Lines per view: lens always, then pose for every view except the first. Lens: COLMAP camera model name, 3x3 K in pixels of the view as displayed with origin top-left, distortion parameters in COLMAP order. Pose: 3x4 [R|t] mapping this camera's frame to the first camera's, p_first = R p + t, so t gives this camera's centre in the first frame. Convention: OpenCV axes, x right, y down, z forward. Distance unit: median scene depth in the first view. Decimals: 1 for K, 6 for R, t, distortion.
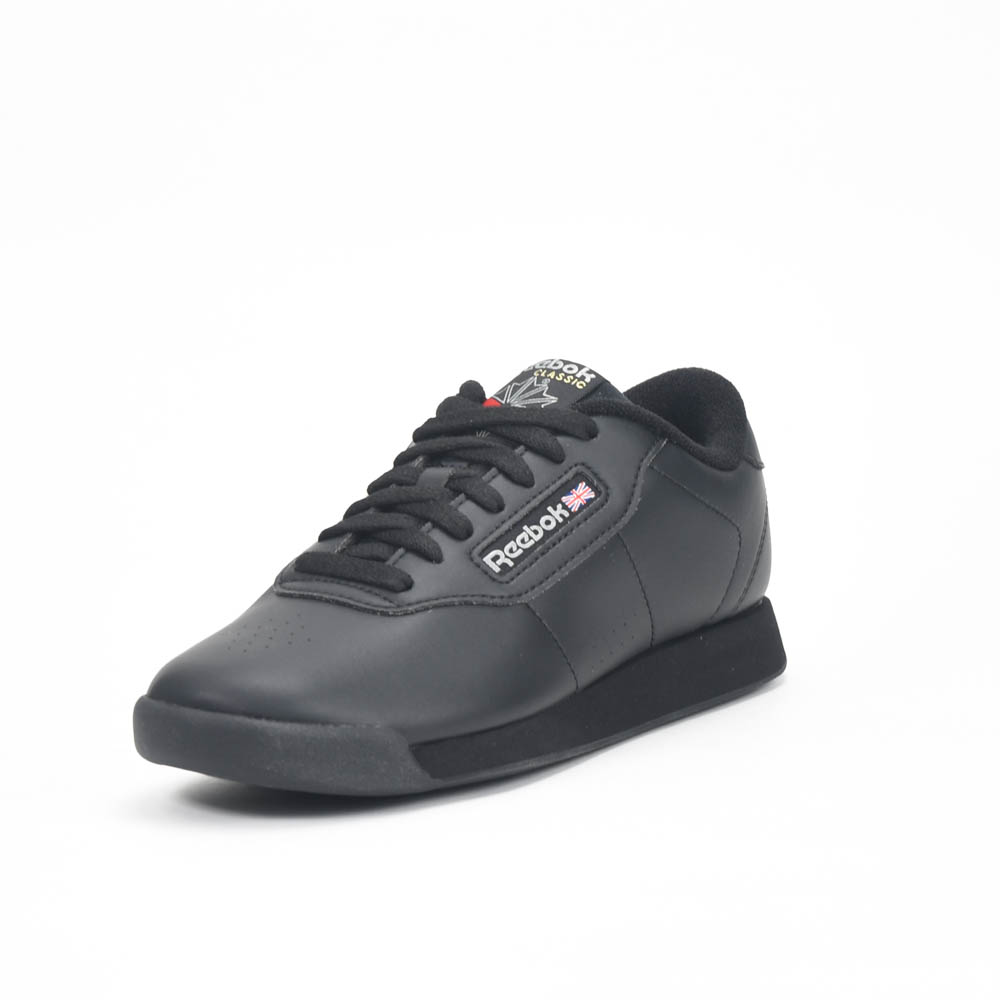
lens RADIAL K [[4425.8, 0, 503.3], [0, 4425.8, 505.4], [0, 0, 1]] dist [0.331444, 0.000000]
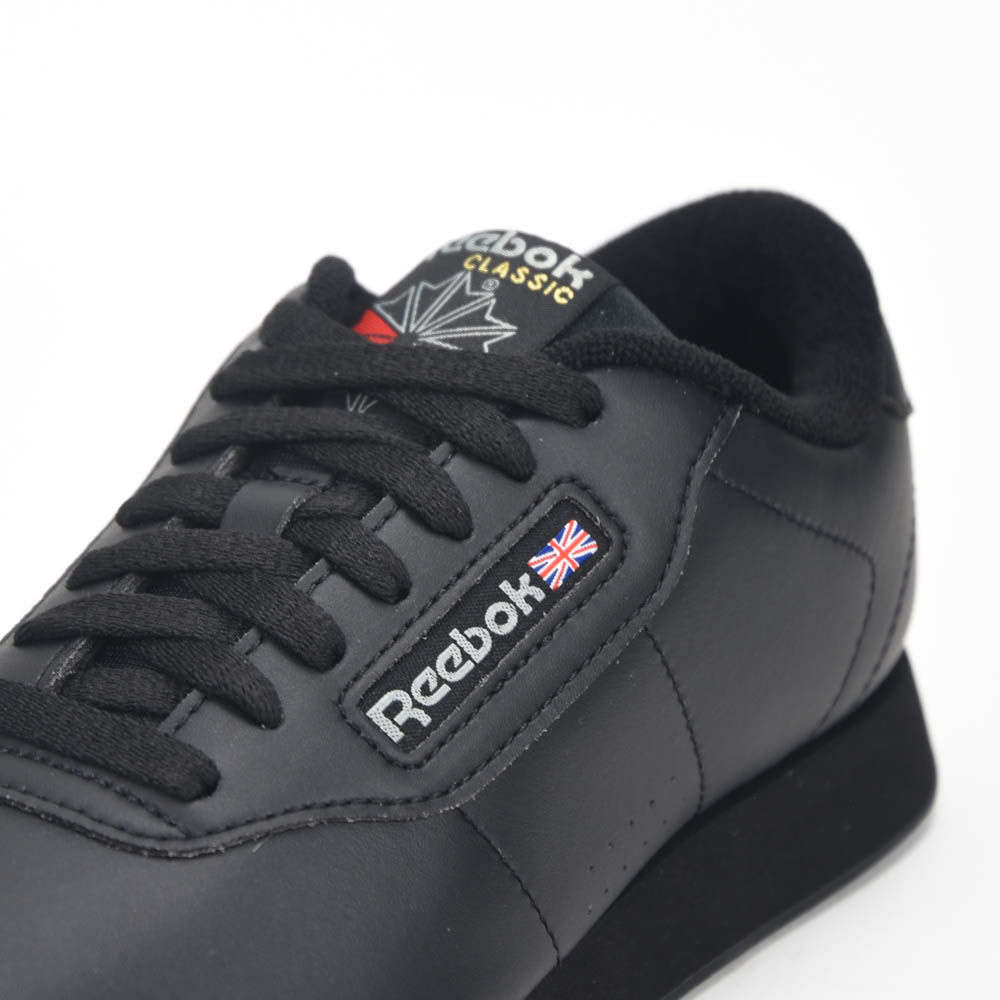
lens RADIAL K [[5208.2, 0, 498.4], [0, 5208.2, 500.0], [0, 0, 1]] dist [-0.043294, 0.000000]
pose [[0.998783, 0.004420, 0.049121, -0.017597], [-0.011759, 0.988595, 0.150139, -0.091838], [-0.047897, -0.150534, 0.987444, 0.450334]]
